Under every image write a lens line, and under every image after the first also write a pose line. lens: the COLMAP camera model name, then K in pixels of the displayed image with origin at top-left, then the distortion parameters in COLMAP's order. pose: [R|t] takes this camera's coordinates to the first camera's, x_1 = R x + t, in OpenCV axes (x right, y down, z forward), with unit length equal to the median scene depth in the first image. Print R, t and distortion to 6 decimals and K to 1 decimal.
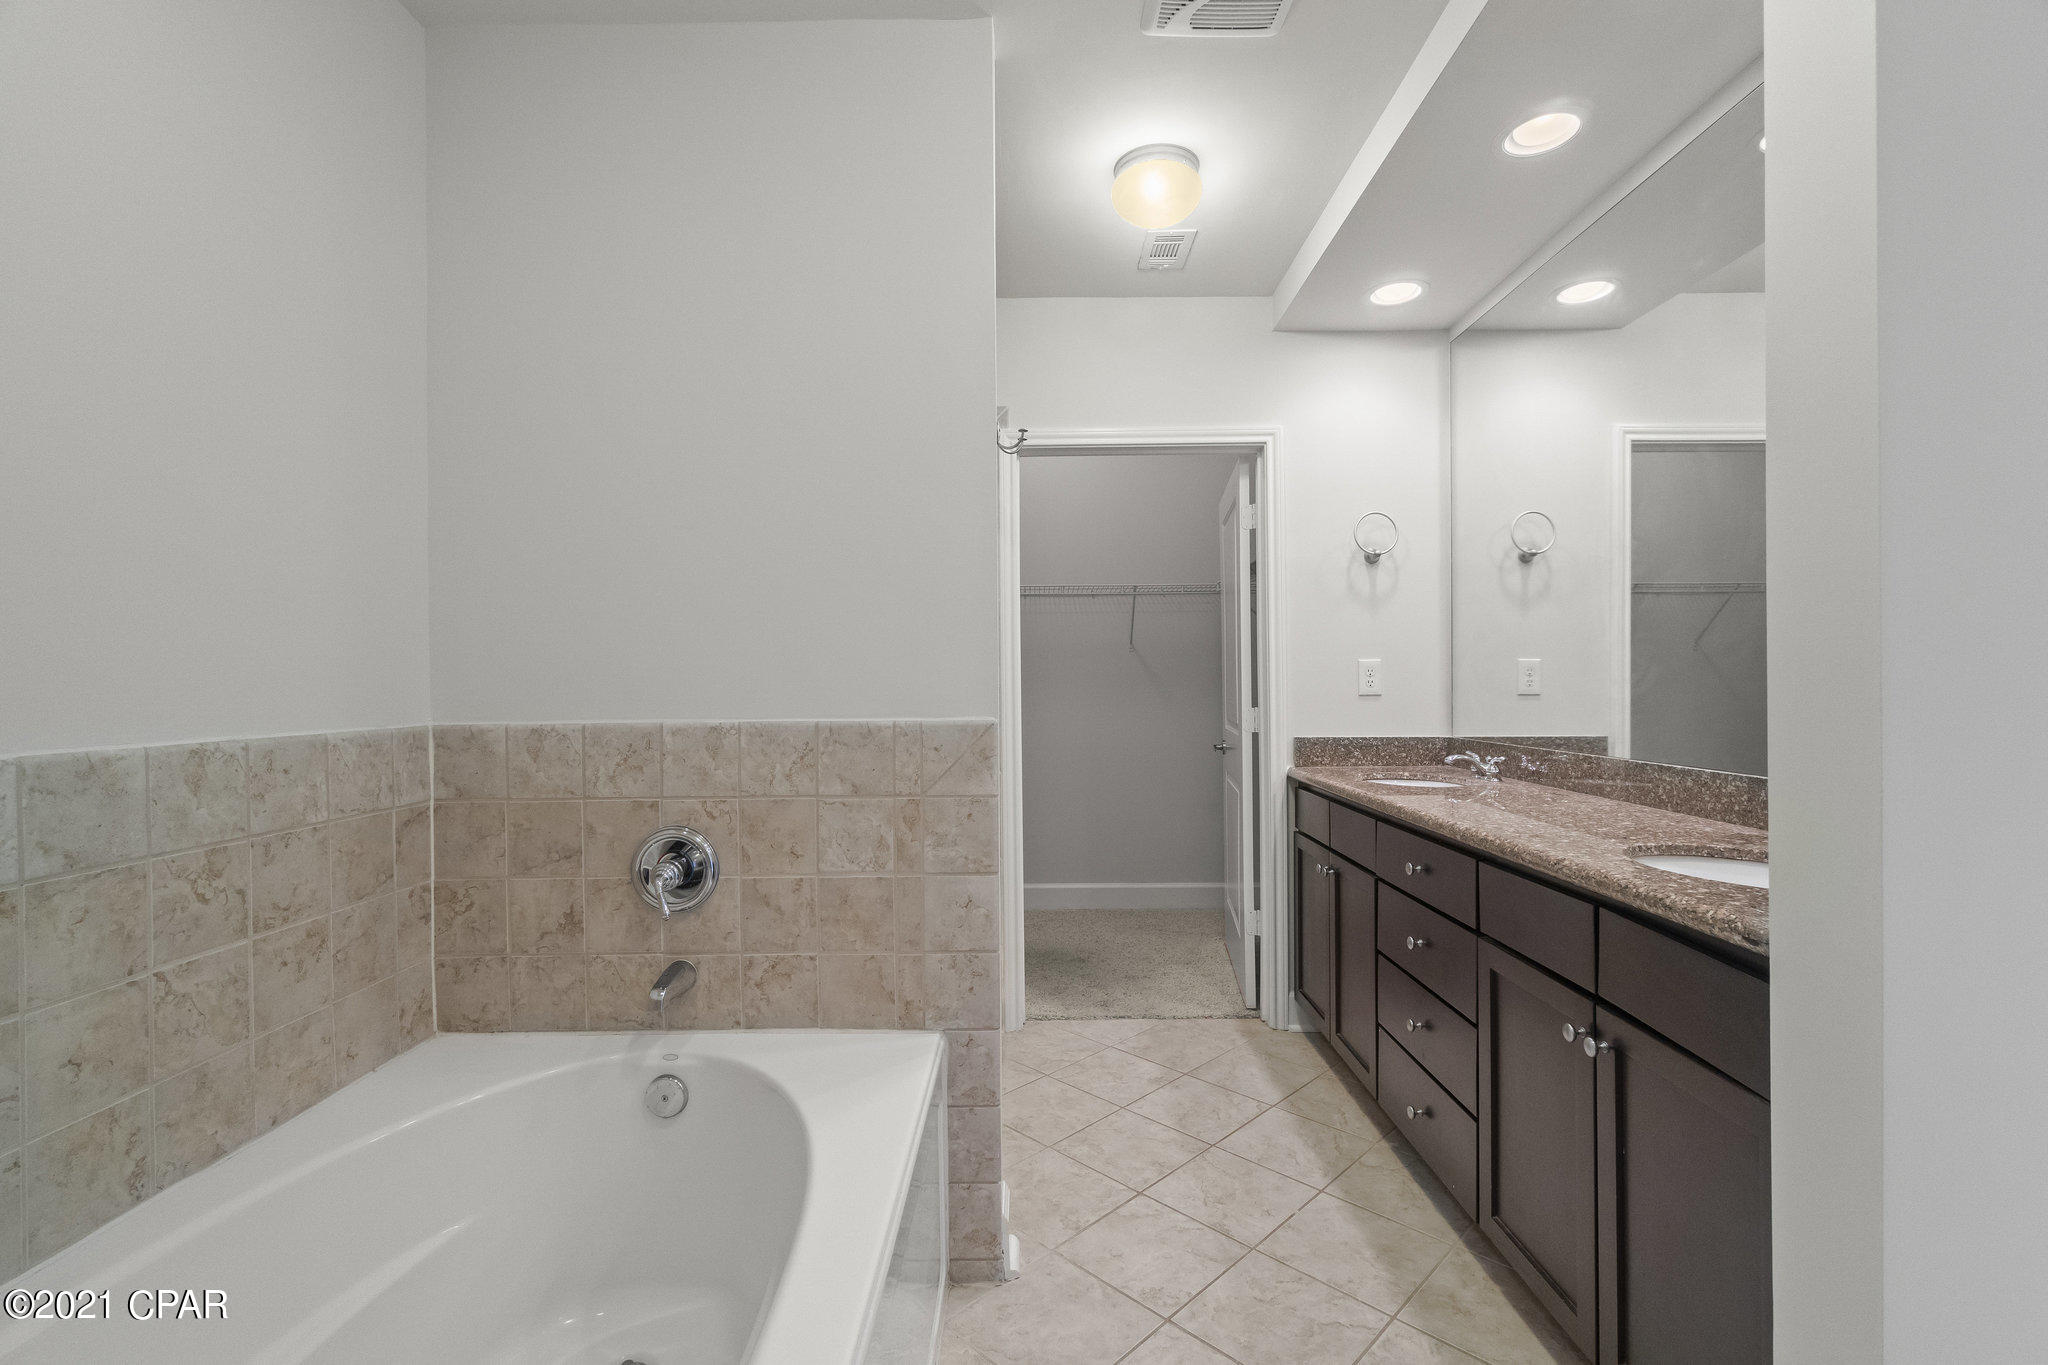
lens RADIAL K [[879.6, 0, 1025.2], [0, 879.6, 680.4], [0, 0, 1]] dist [-0.007102, 0.002031]
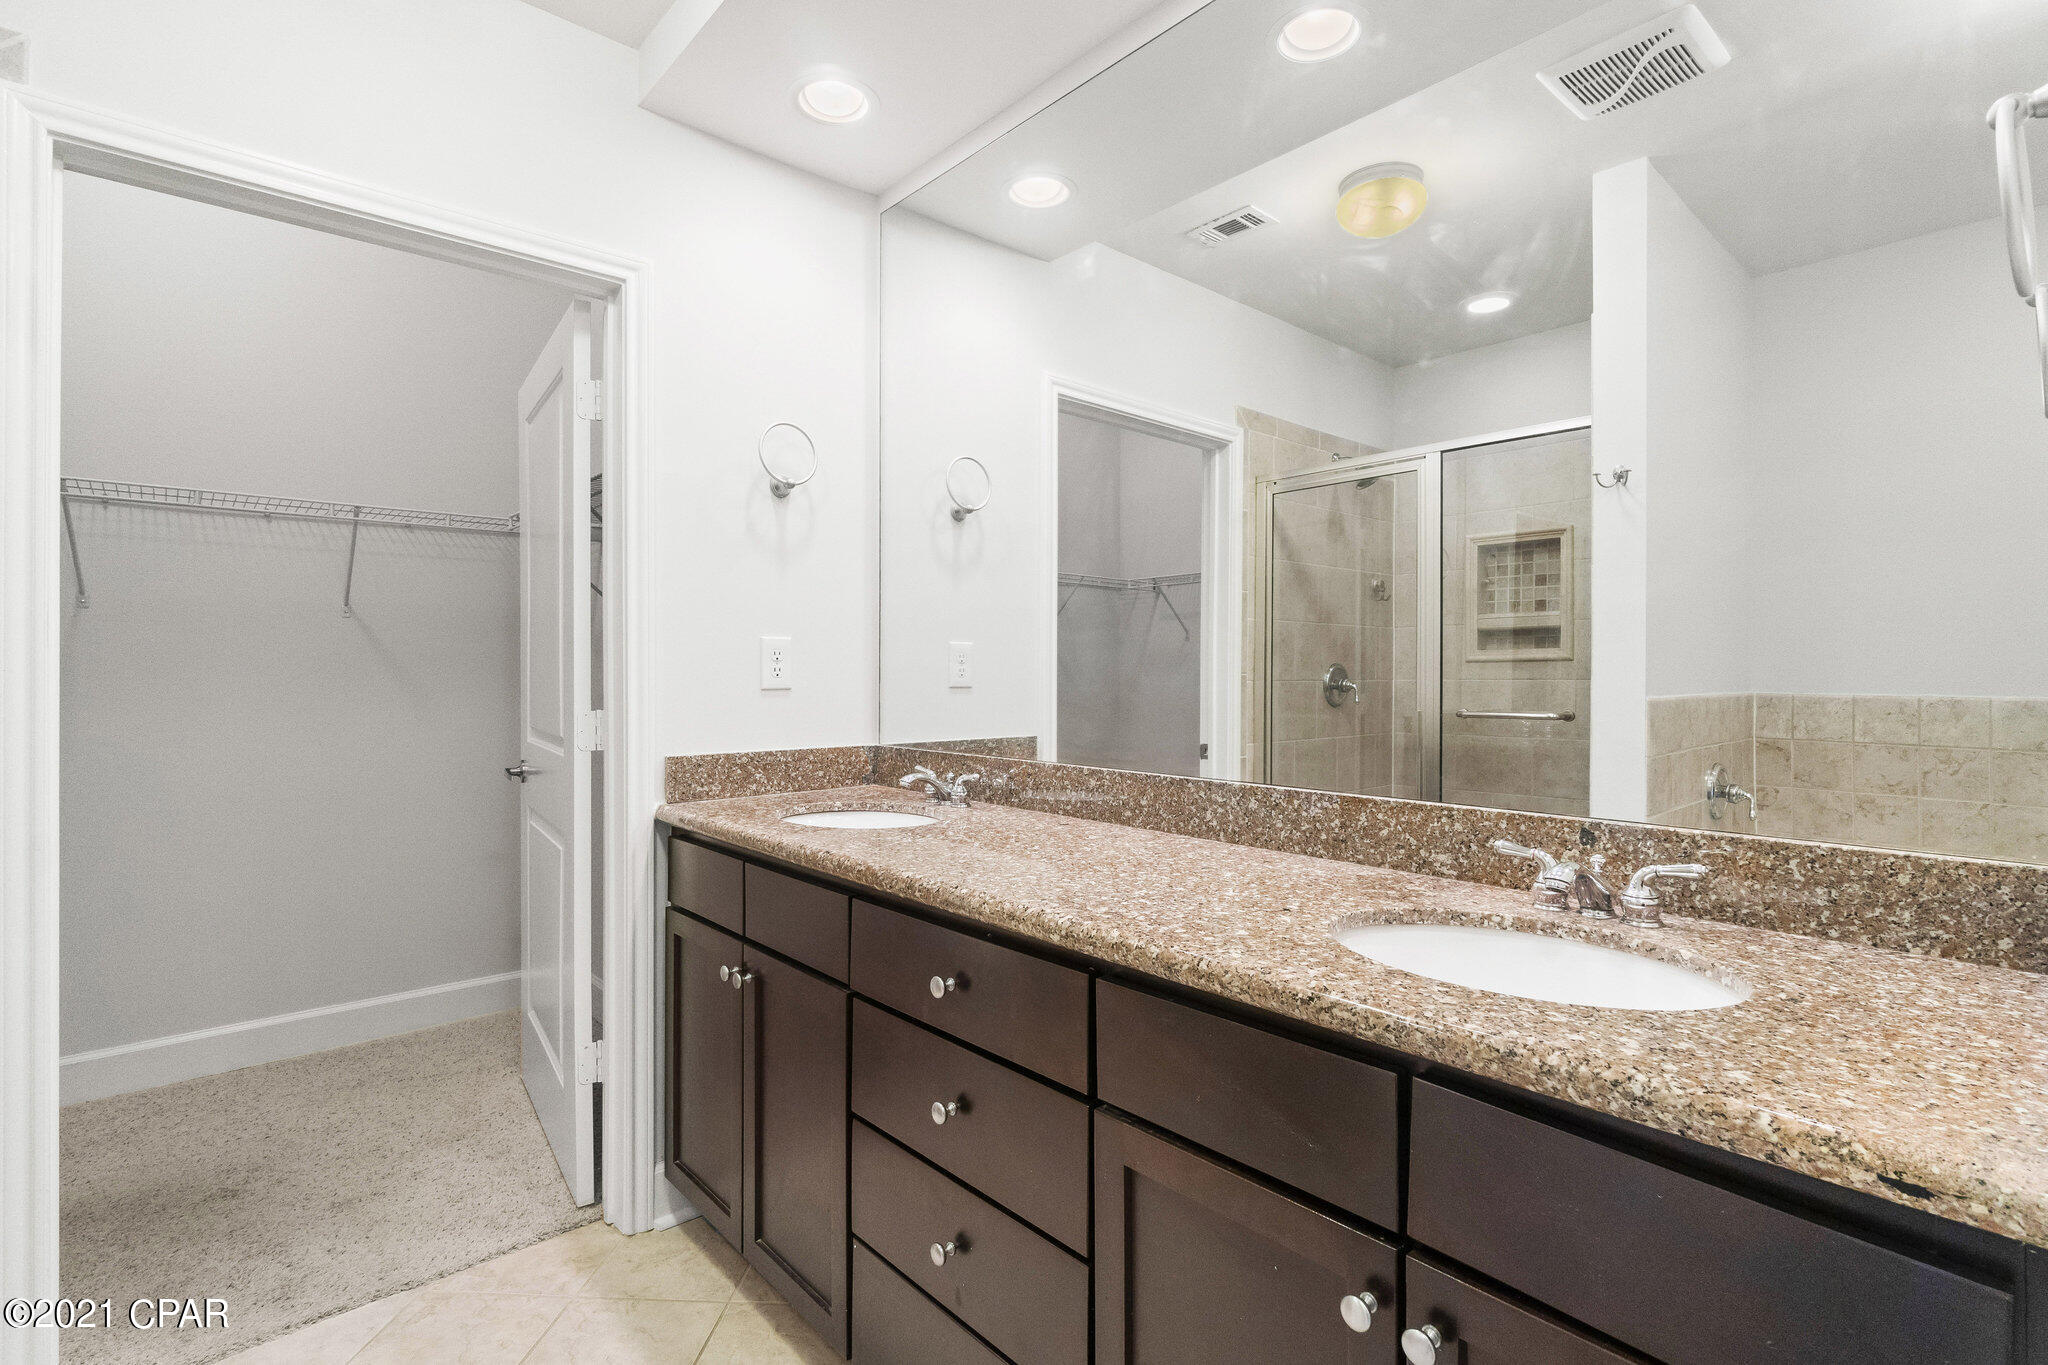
lens RADIAL K [[960.2, 0, 1023.5], [0, 960.2, 662.8], [0, 0, 1]] dist [-0.002791, 0.000567]
pose [[0.735155, 0.011446, 0.677803, 0.027016], [-0.006896, 0.999932, -0.009406, 0.001848], [-0.677864, 0.002241, 0.735184, 0.322643]]
